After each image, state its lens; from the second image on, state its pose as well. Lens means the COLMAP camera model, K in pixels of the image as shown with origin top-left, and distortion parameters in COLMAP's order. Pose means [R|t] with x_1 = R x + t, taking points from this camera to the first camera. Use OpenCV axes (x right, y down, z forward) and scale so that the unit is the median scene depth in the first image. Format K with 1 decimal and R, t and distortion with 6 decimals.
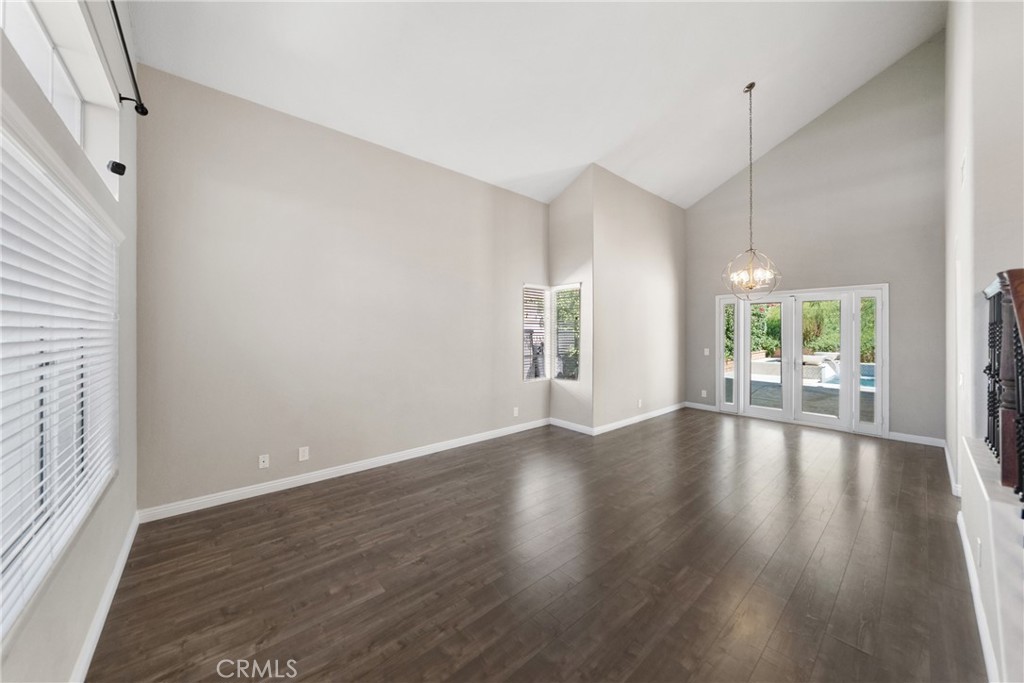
lens RADIAL K [[356.4, 0, 503.6], [0, 356.4, 333.6], [0, 0, 1]] dist [-0.007034, -0.000536]
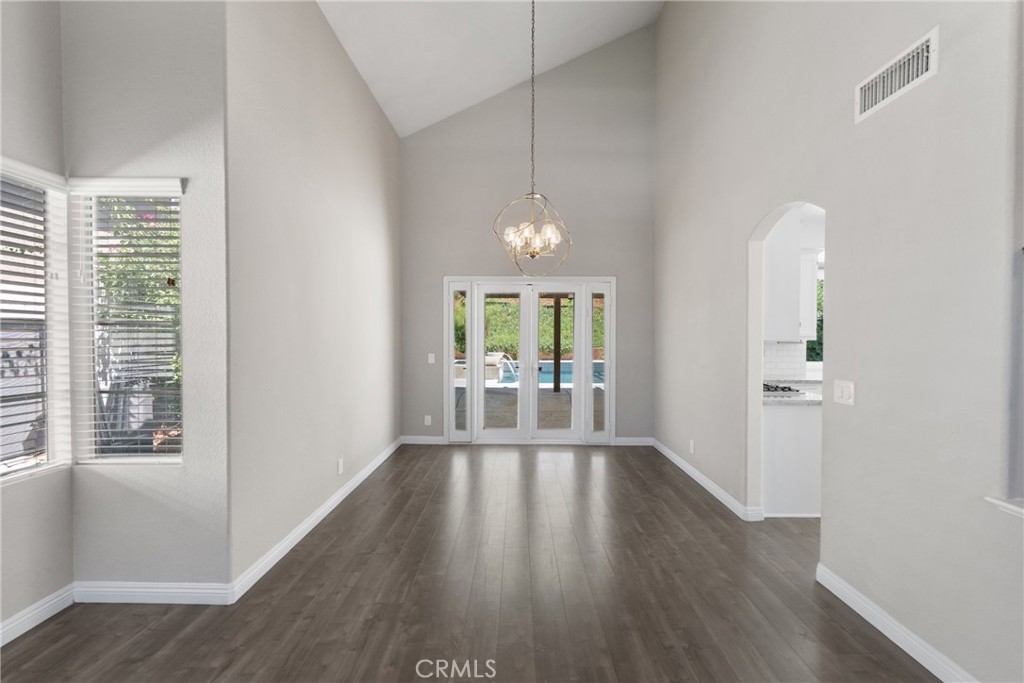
lens RADIAL K [[373.2, 0, 501.5], [0, 373.2, 343.5], [0, 0, 1]] dist [-0.002139, 0.000010]
pose [[0.646049, -0.011792, 0.763205, 0.126623], [-0.001902, 0.999853, 0.017059, 0.011366], [-0.763294, -0.012473, 0.645931, 0.483660]]
